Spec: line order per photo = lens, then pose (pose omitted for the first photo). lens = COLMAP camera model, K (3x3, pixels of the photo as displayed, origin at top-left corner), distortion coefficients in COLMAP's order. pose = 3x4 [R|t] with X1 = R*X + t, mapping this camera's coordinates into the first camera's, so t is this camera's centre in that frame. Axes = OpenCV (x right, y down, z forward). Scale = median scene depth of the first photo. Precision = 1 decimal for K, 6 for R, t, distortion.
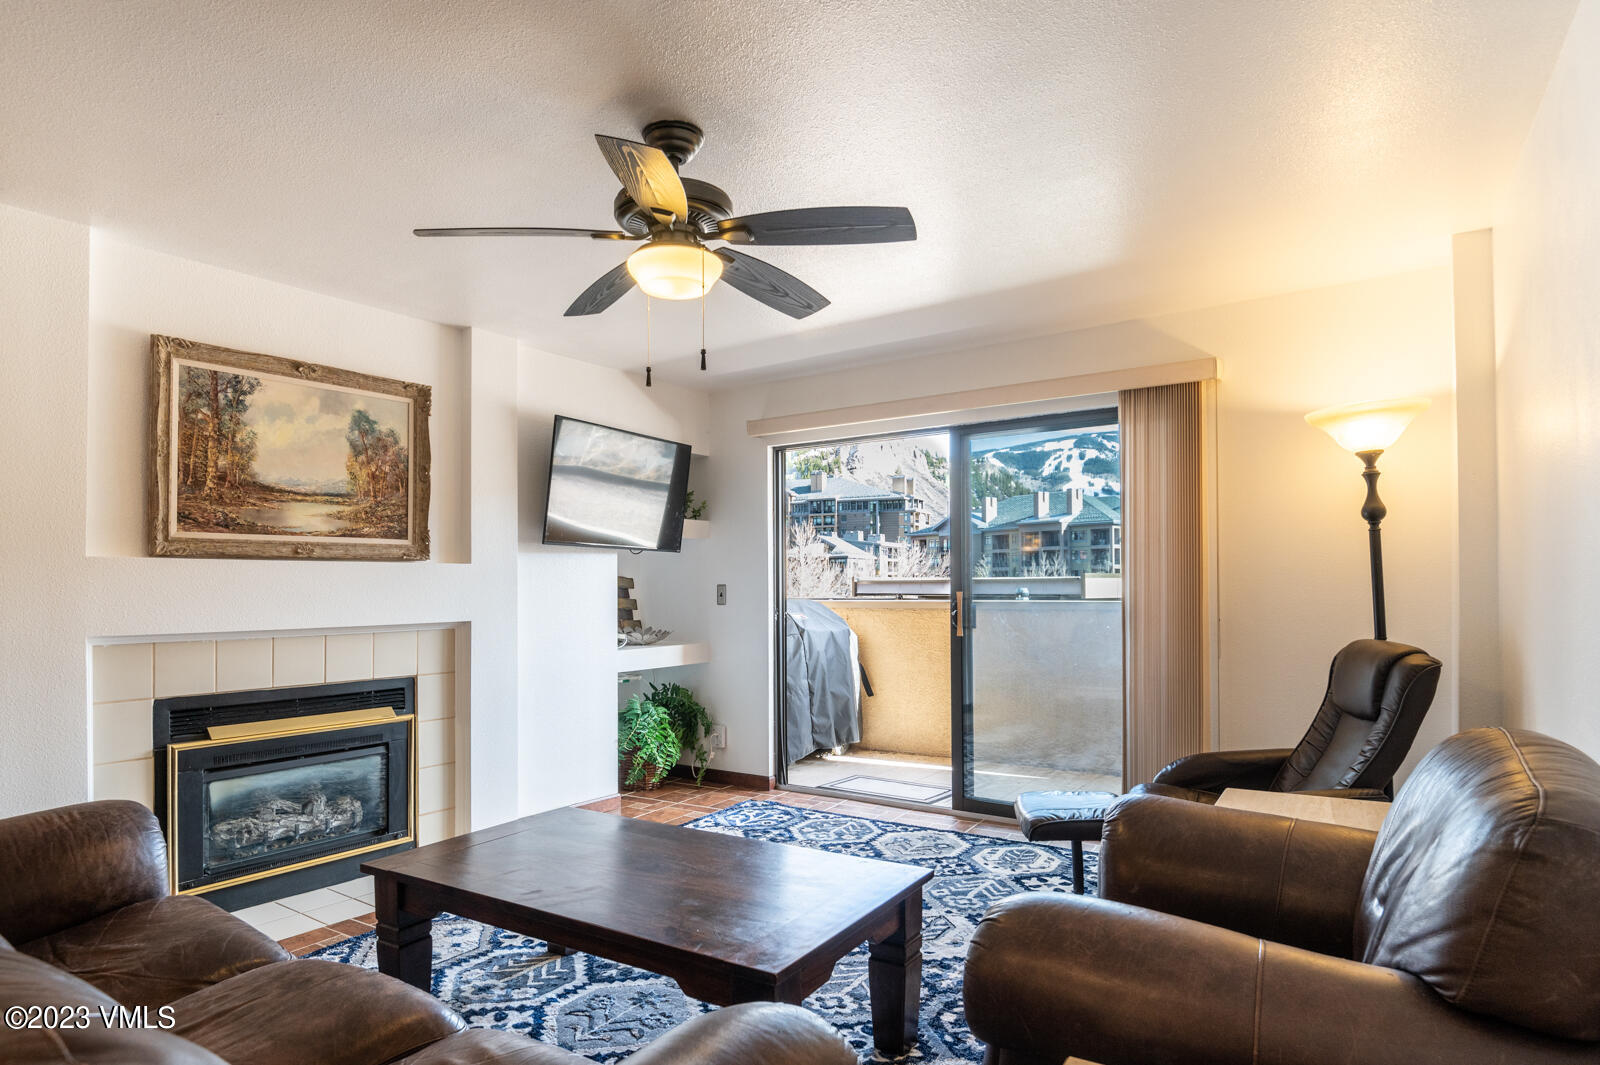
lens RADIAL K [[872.2, 0, 793.6], [0, 872.2, 568.4], [0, 0, 1]] dist [0.001301, 0.000210]
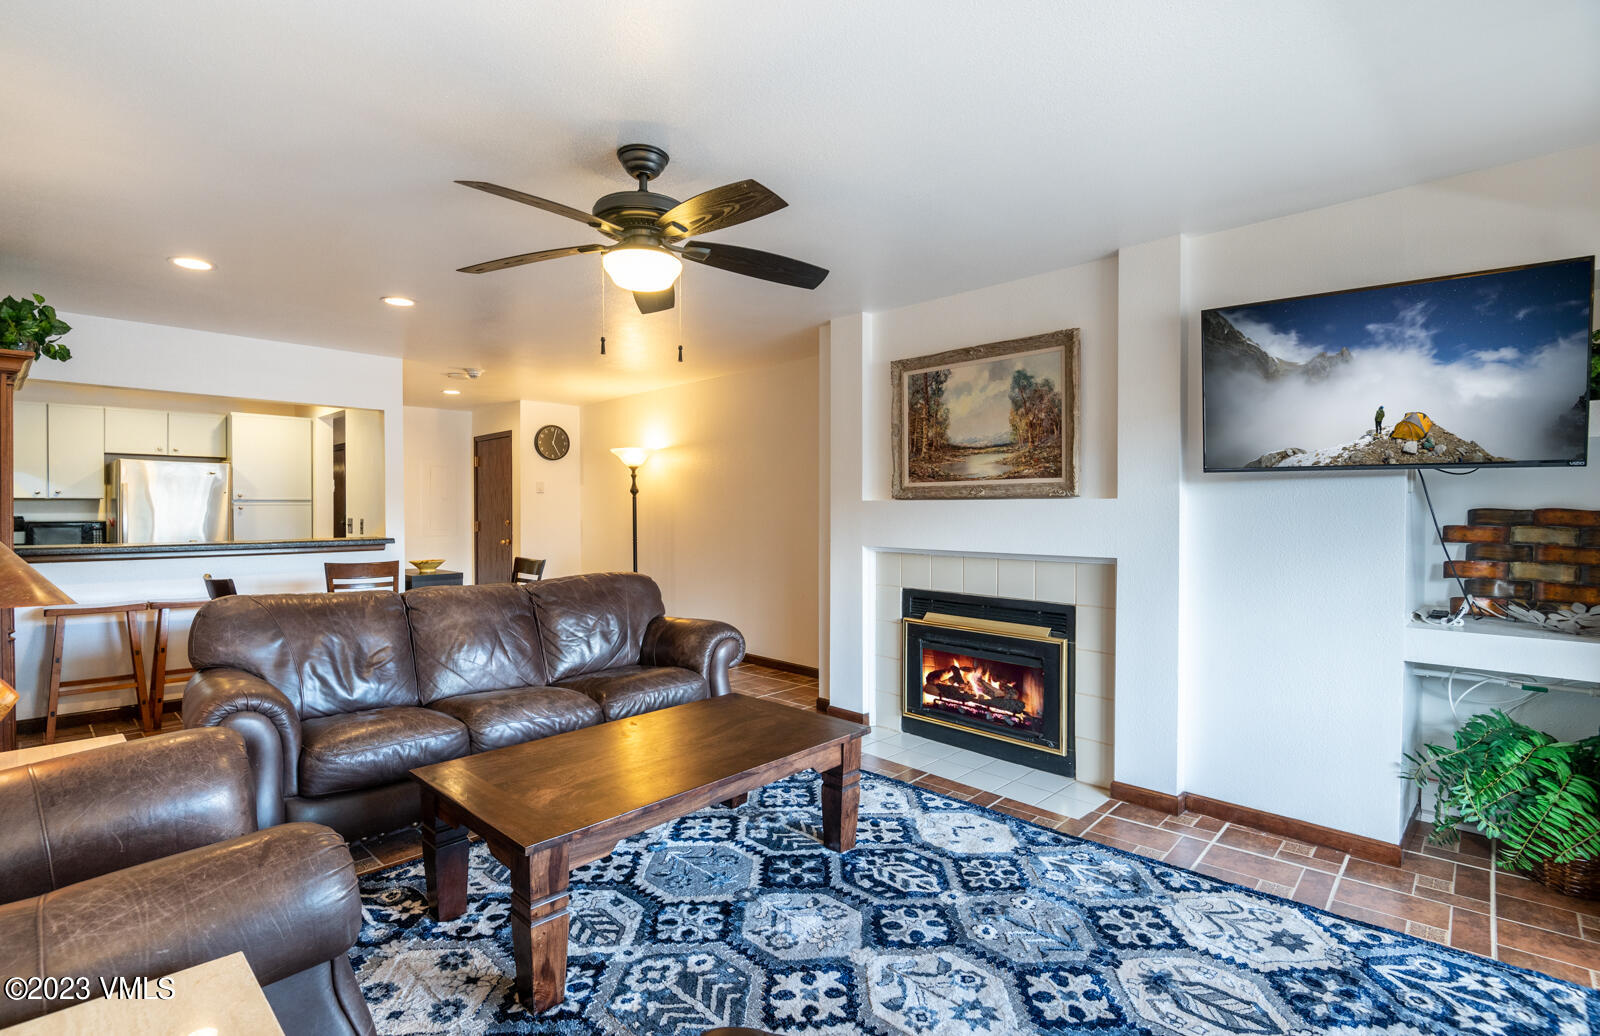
lens RADIAL K [[730.2, 0, 800.0], [0, 730.2, 518.0], [0, 0, 1]] dist [-0.002049, -0.009447]
pose [[-0.156762, 0.021083, -0.987411, 0.533890], [0.019042, 0.999651, 0.018321, -0.006013], [0.987453, -0.015930, -0.157109, 0.873894]]
